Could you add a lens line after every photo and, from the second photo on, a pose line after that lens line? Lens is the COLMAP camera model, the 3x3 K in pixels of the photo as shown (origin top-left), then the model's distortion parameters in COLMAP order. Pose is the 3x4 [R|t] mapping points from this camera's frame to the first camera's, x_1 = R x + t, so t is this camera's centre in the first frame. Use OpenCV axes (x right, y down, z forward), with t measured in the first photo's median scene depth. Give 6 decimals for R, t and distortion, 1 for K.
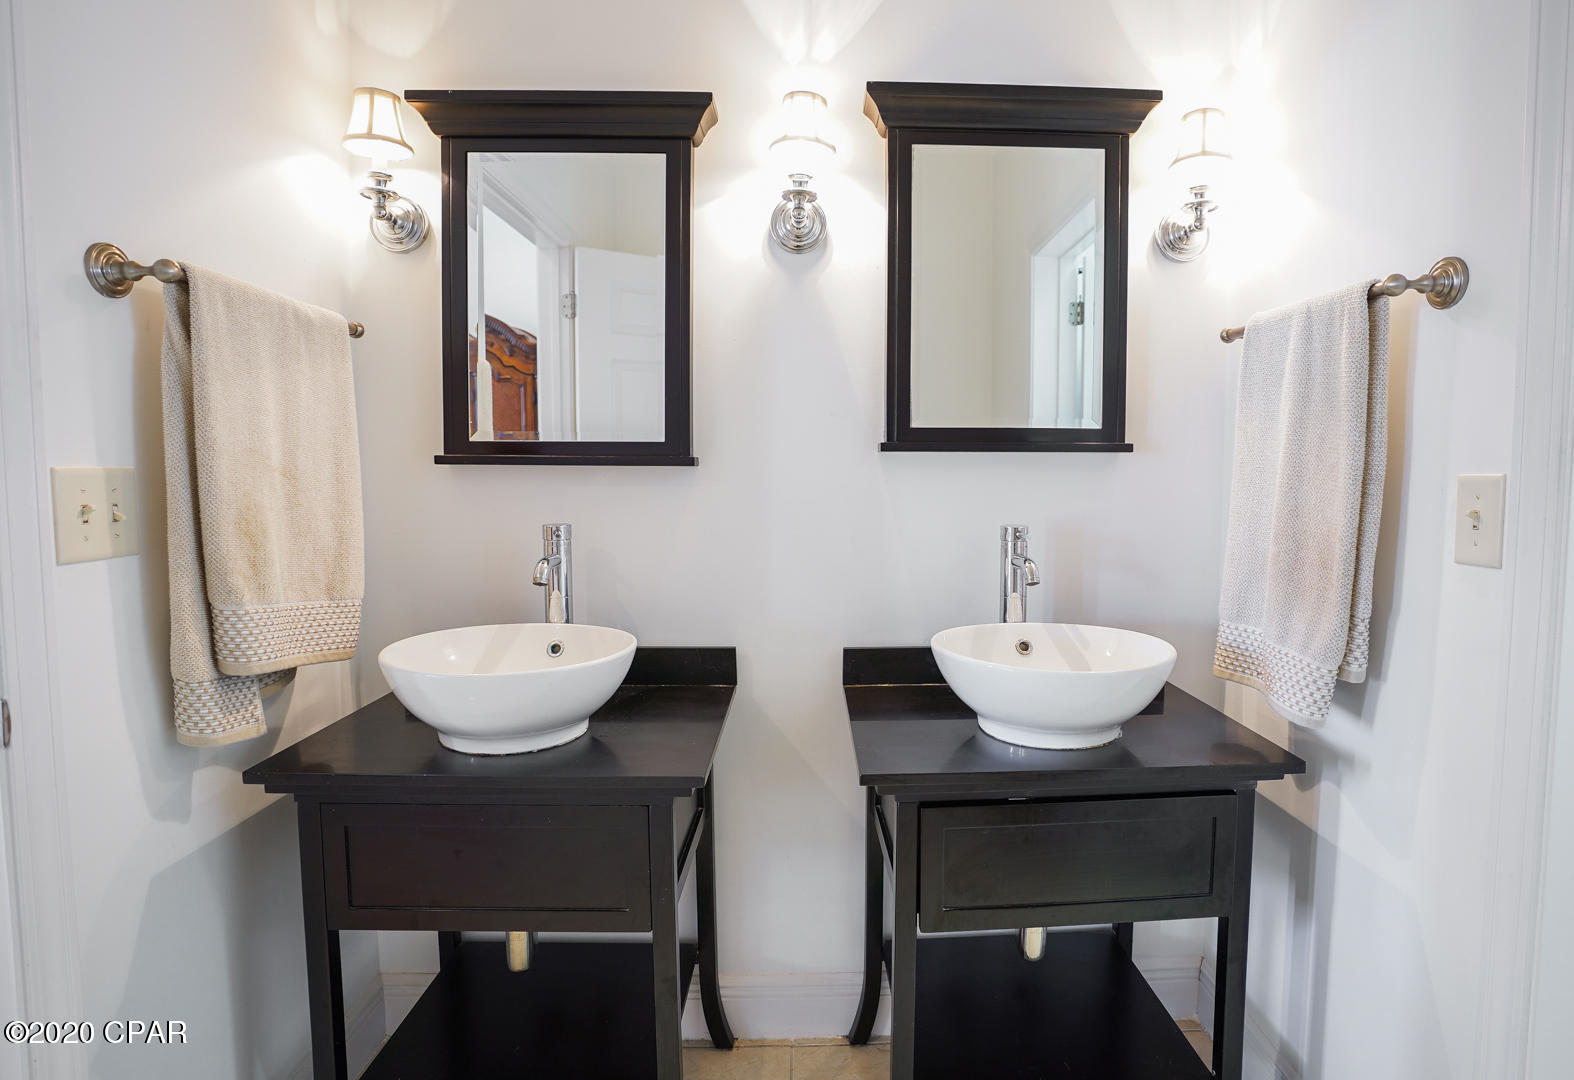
lens RADIAL K [[812.6, 0, 835.6], [0, 812.6, 530.7], [0, 0, 1]] dist [-0.038687, 0.000649]
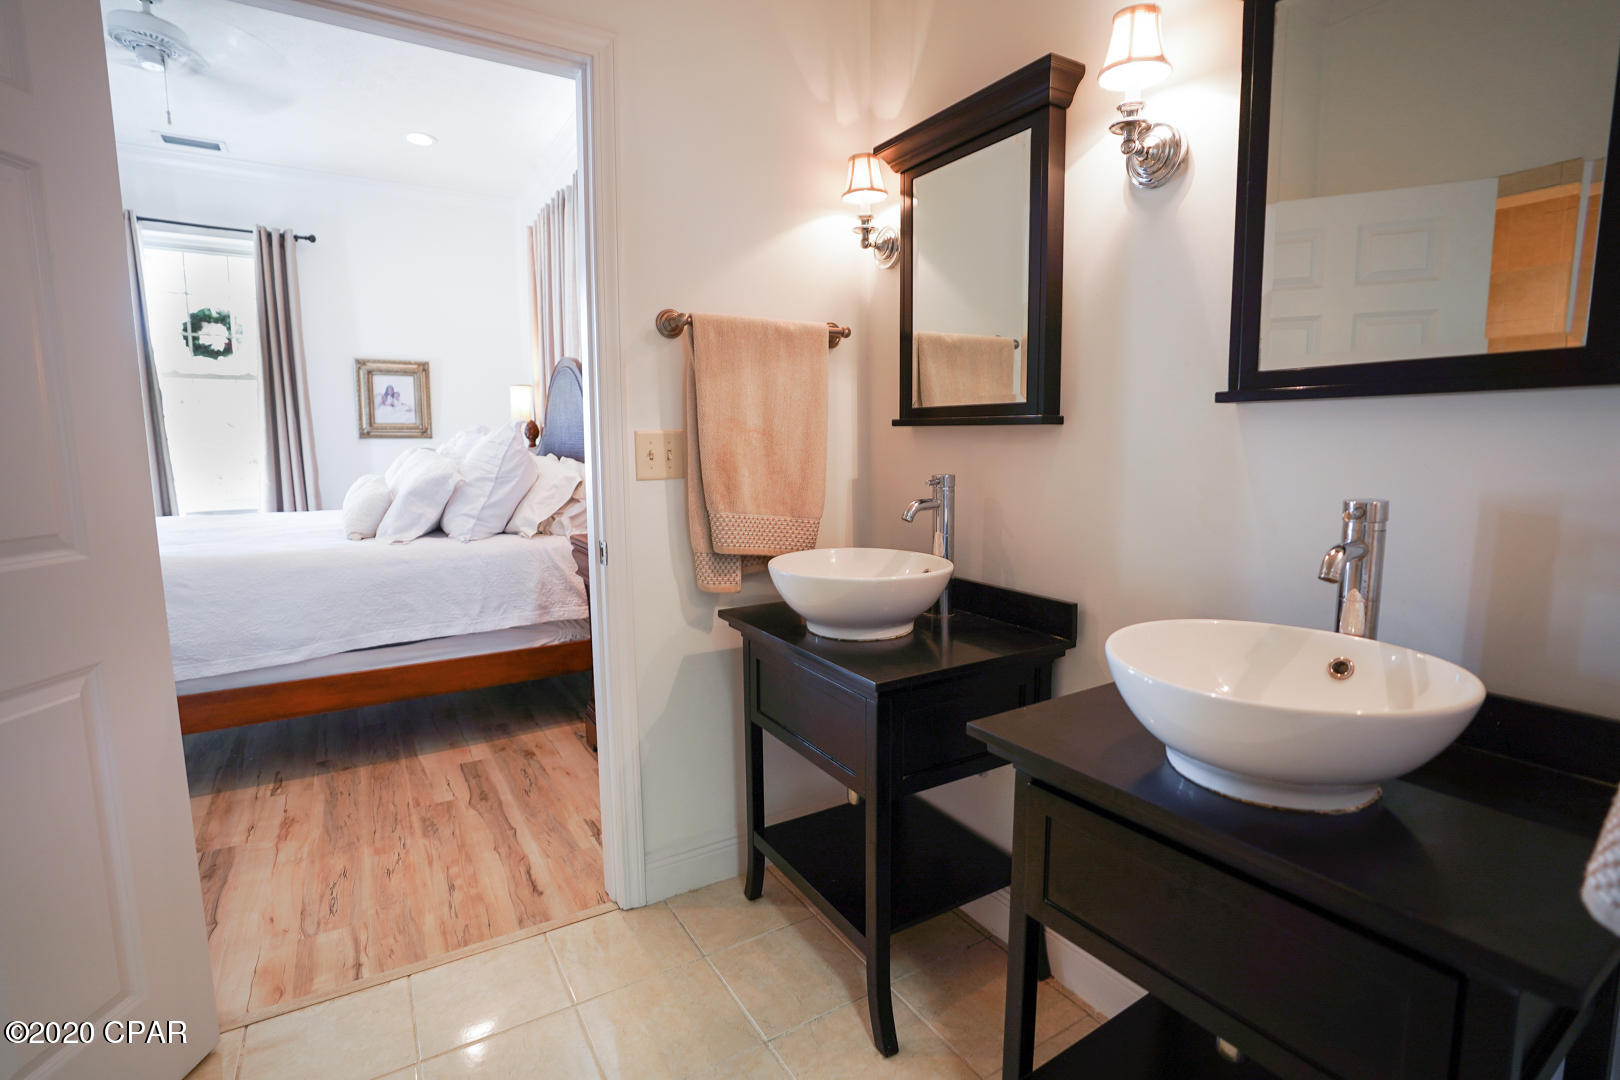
lens RADIAL K [[766.4, 0, 811.3], [0, 766.4, 532.5], [0, 0, 1]] dist [-0.065123, 0.039016]
pose [[0.498280, 0.099671, -0.861268, 0.566796], [-0.053184, 0.995013, 0.084380, -0.007702], [0.865384, 0.003760, 0.501096, 0.264638]]
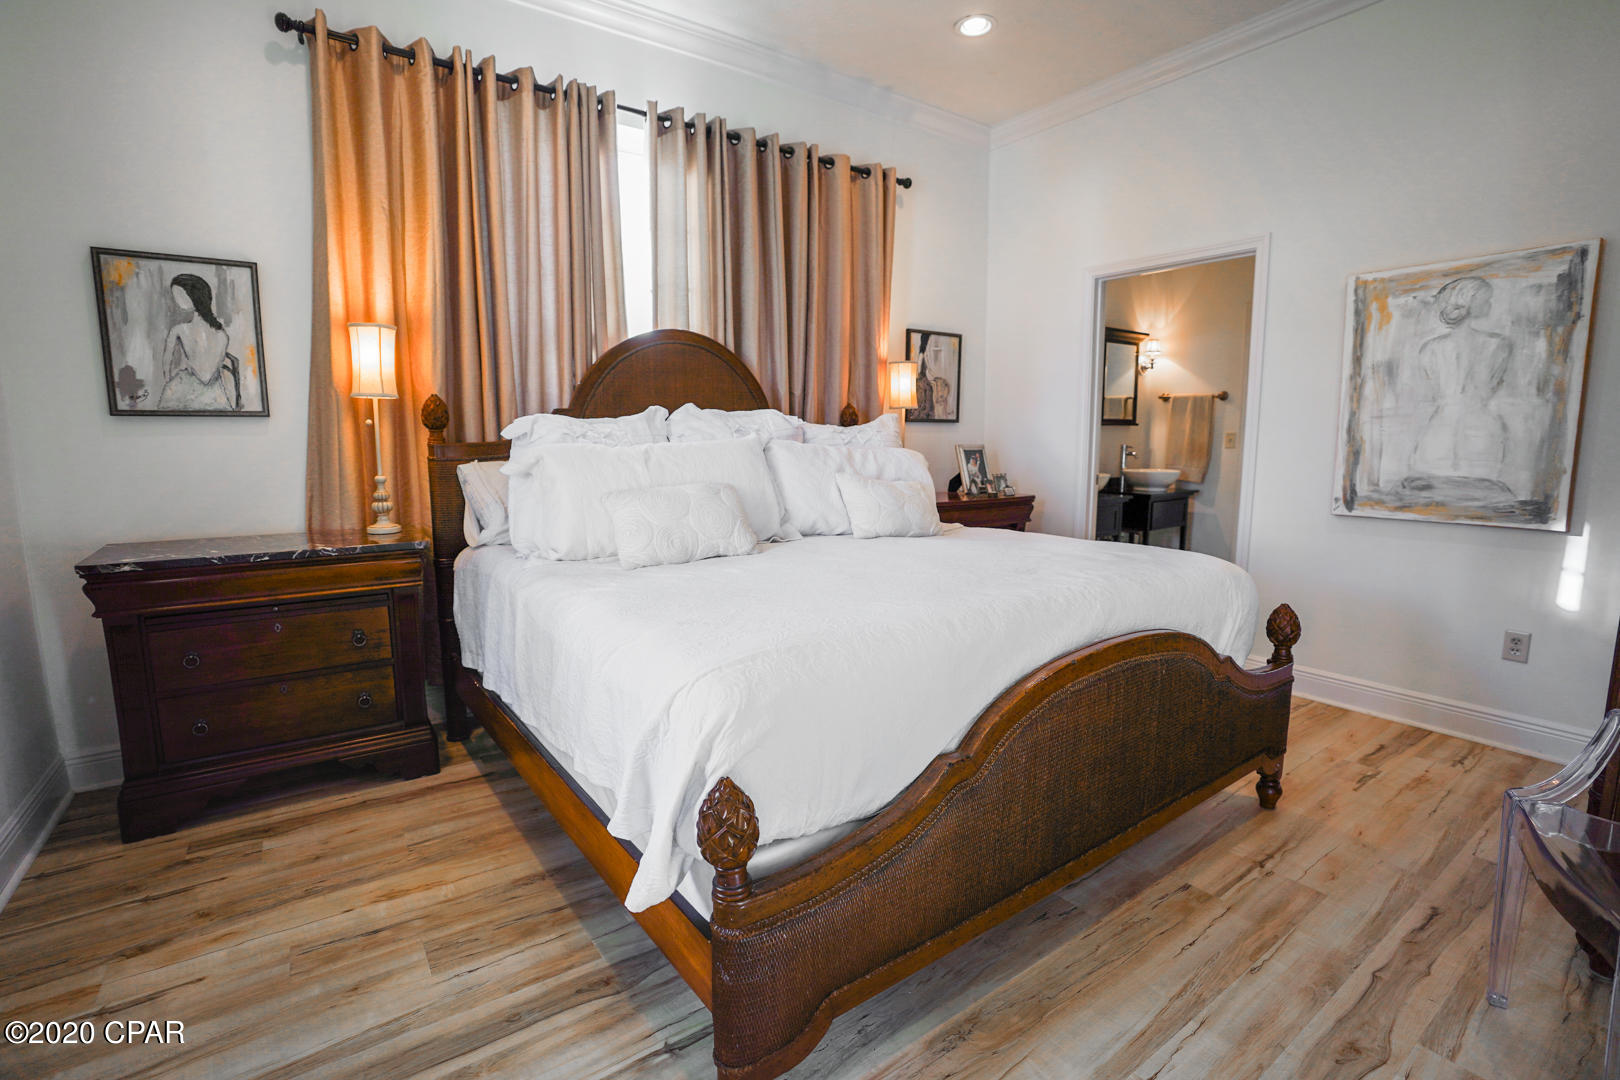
lens RADIAL K [[745.9, 0, 814.2], [0, 745.9, 540.1], [0, 0, 1]] dist [-0.069606, 0.025434]
pose [[0.835795, -0.079943, 0.543190, -3.103368], [0.039451, 0.995530, 0.085813, 0.089799], [-0.547622, -0.050292, 0.835213, -1.196753]]
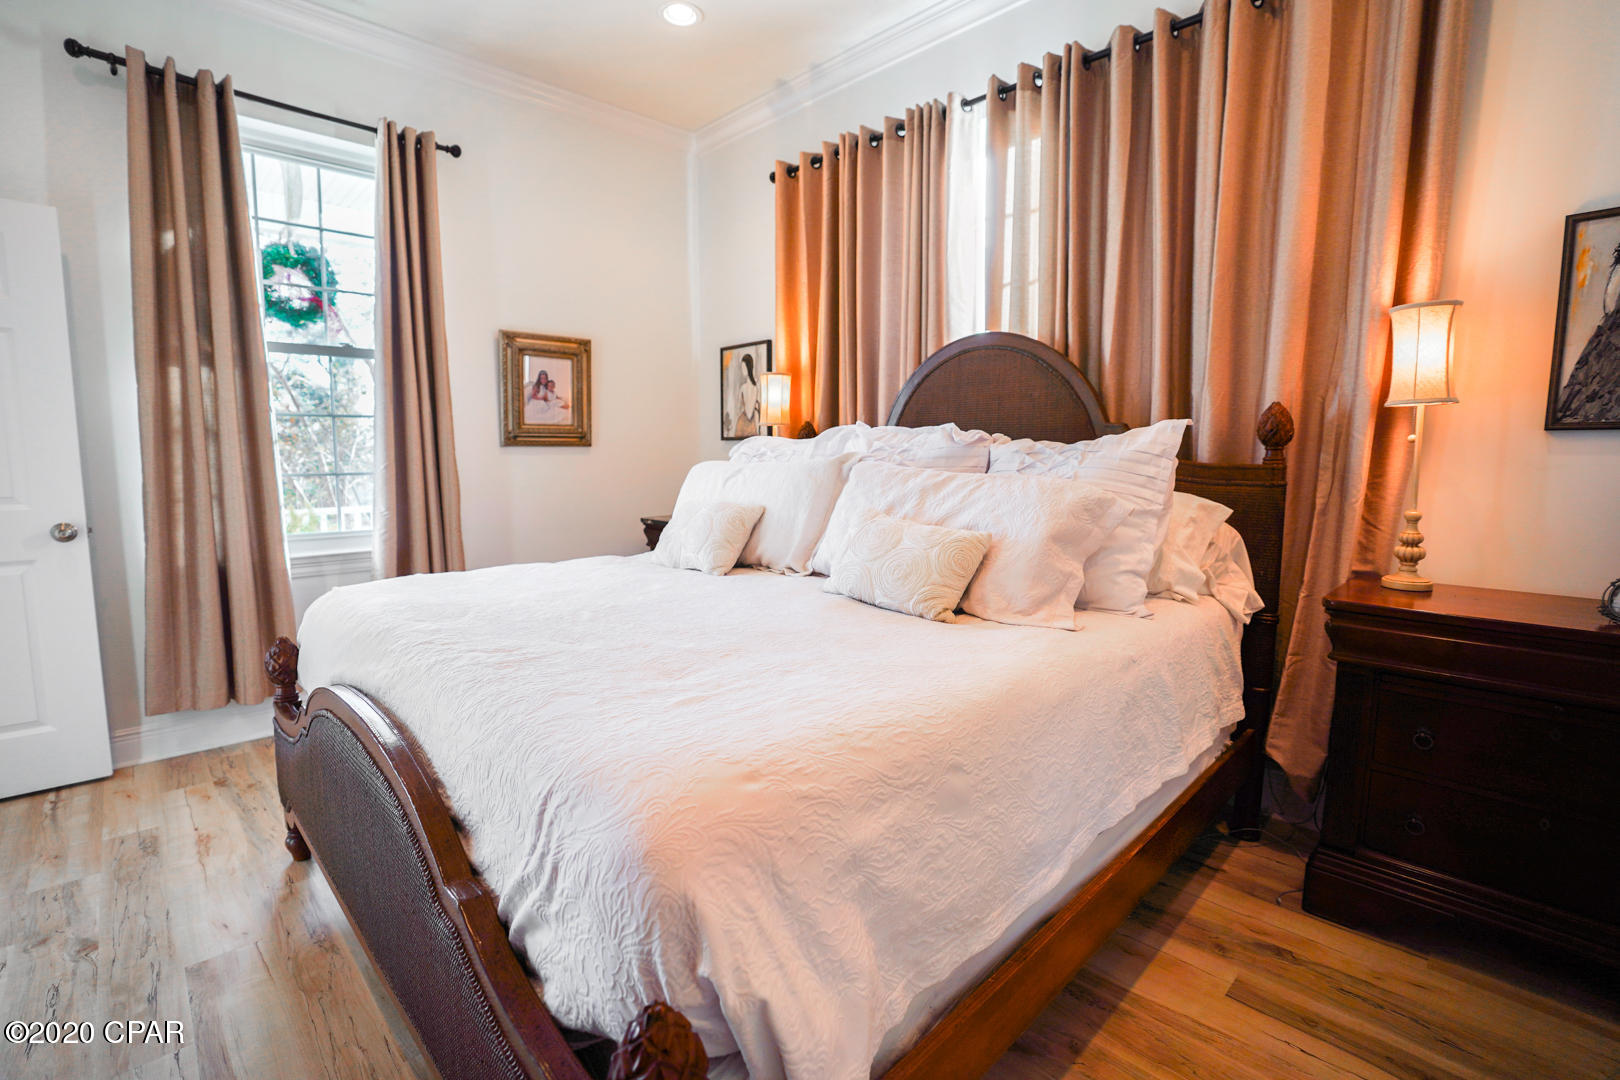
lens RADIAL K [[745.9, 0, 814.2], [0, 745.9, 540.1], [0, 0, 1]] dist [-0.069606, 0.025434]
pose [[0.678881, 0.083320, -0.729505, -1.199556], [-0.047183, 0.996438, 0.069898, 0.057889], [0.732731, -0.013033, 0.680394, -0.750646]]
